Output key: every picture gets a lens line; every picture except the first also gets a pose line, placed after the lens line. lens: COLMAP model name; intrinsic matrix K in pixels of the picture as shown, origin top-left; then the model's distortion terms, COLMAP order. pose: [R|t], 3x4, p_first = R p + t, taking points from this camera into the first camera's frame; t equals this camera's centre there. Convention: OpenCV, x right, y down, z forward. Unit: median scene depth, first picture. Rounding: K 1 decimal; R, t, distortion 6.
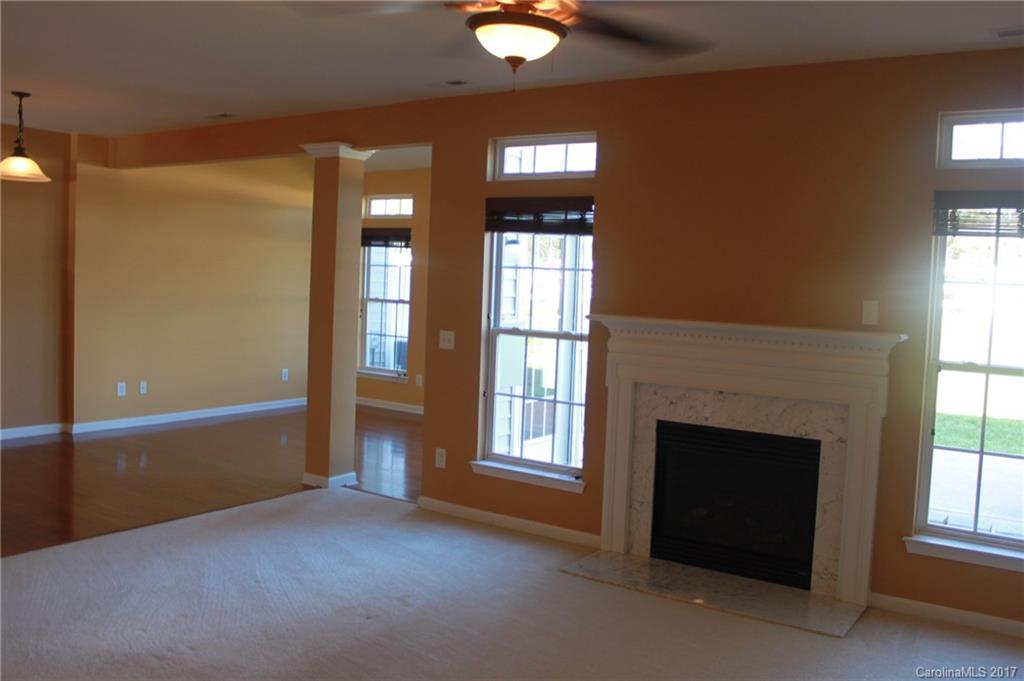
lens RADIAL K [[901.6, 0, 512.0], [0, 901.6, 340.5], [0, 0, 1]] dist [-0.138605, 0.005787]
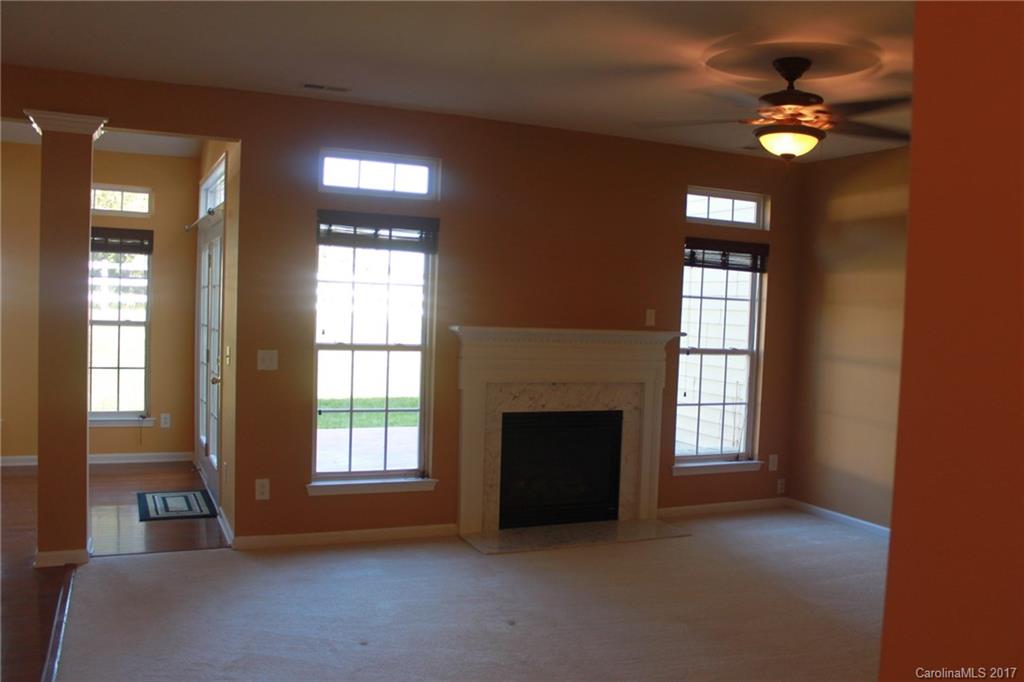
lens RADIAL K [[859.6, 0, 512.0], [0, 859.6, 341.0], [0, 0, 1]] dist [-0.054080, 0.008434]
pose [[0.523679, -0.061958, 0.849659, -0.737870], [0.035262, 0.998074, 0.051047, -0.060026], [-0.851185, 0.003228, 0.524855, 0.359303]]
